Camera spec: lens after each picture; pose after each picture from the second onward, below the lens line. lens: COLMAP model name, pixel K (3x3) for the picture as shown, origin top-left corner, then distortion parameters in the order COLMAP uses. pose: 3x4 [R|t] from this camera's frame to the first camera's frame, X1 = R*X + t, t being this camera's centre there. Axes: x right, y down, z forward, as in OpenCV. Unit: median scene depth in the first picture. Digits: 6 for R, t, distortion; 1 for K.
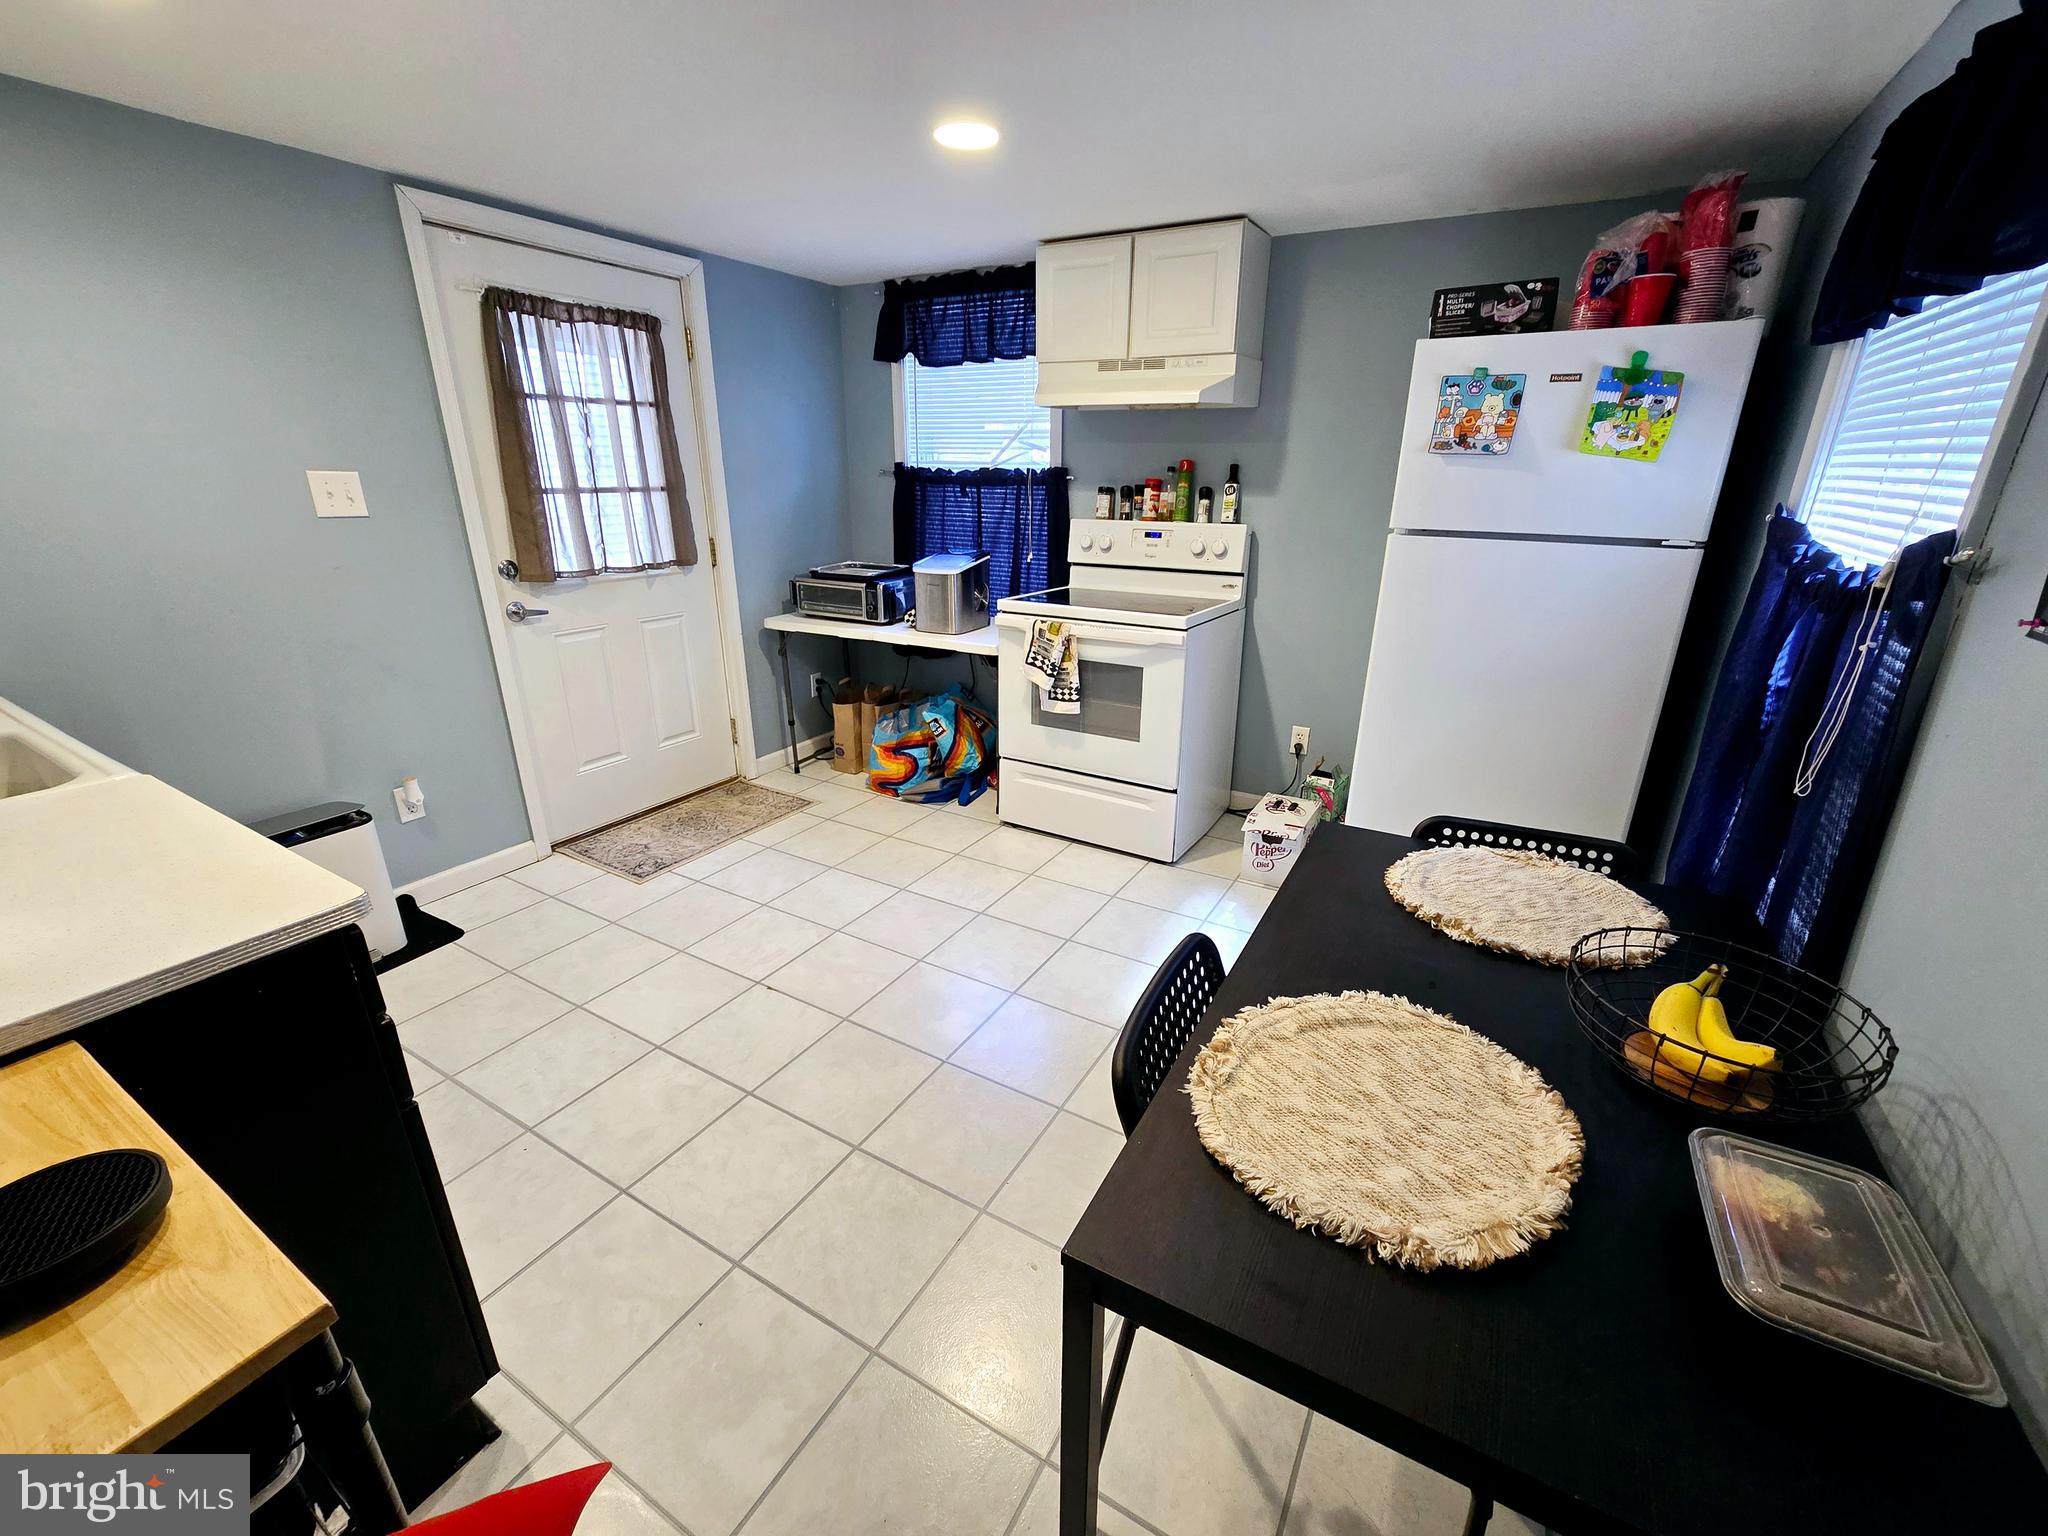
lens RADIAL K [[834.5, 0, 1027.4], [0, 834.5, 761.0], [0, 0, 1]] dist [0.000454, 0.000154]
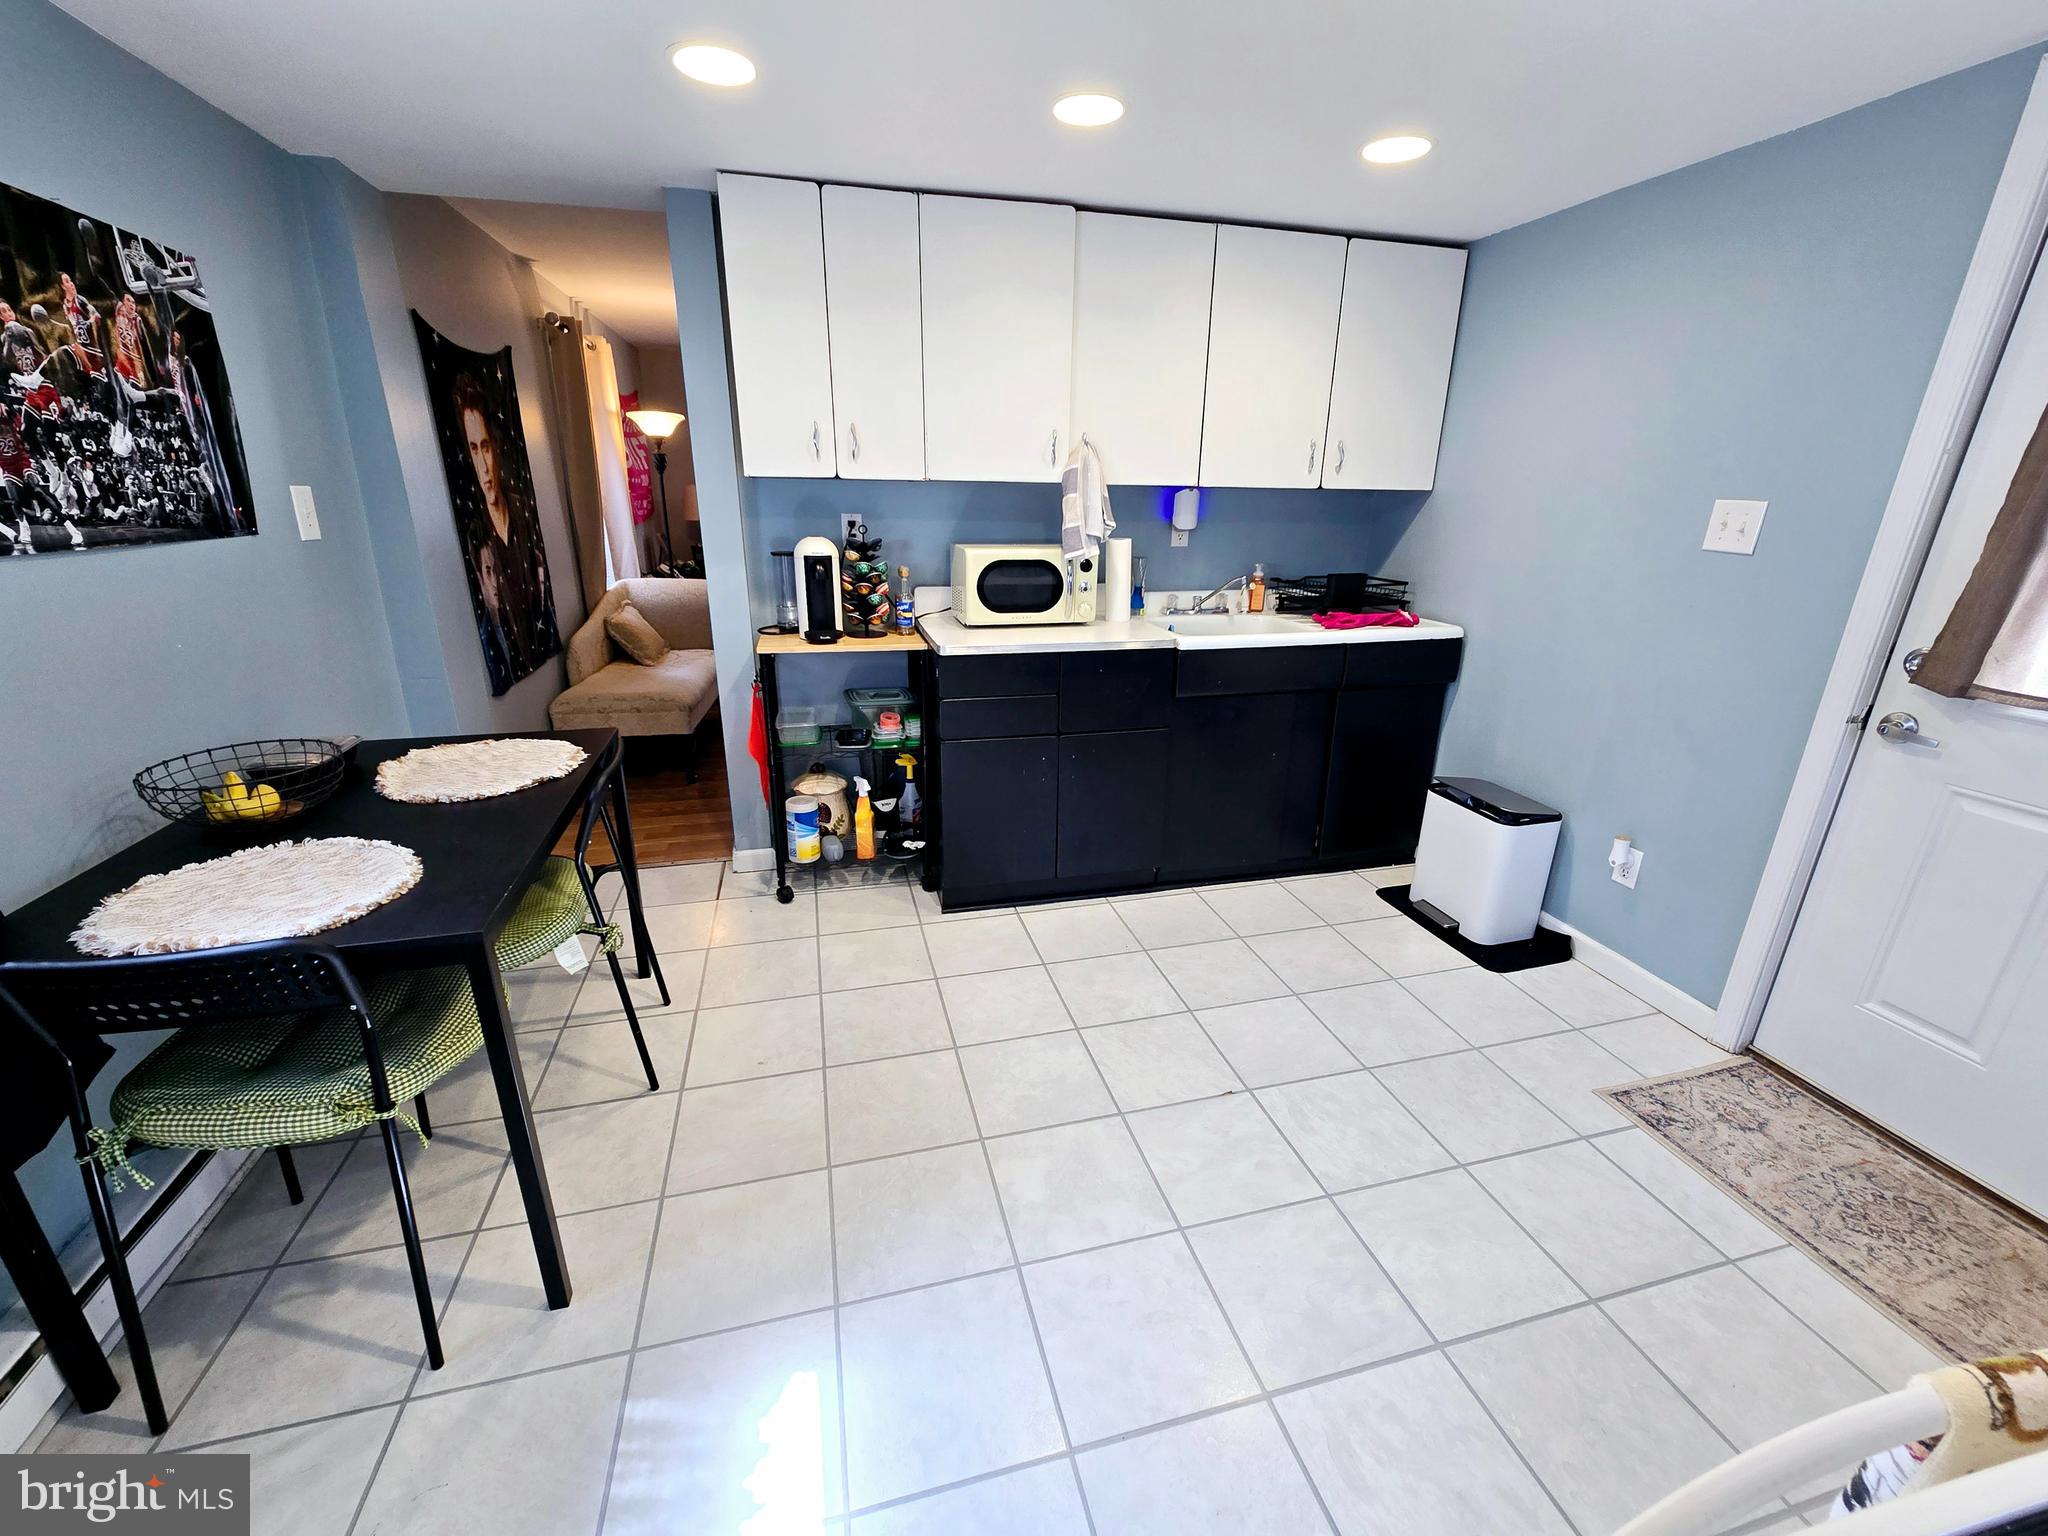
lens RADIAL K [[834.5, 0, 1027.4], [0, 834.5, 761.0], [0, 0, 1]] dist [0.000454, 0.000154]
pose [[-0.686779, 0.221517, -0.692289, 0.337789], [-0.265210, 0.810402, 0.522410, -0.380599], [0.676756, 0.542383, -0.497818, 1.065917]]
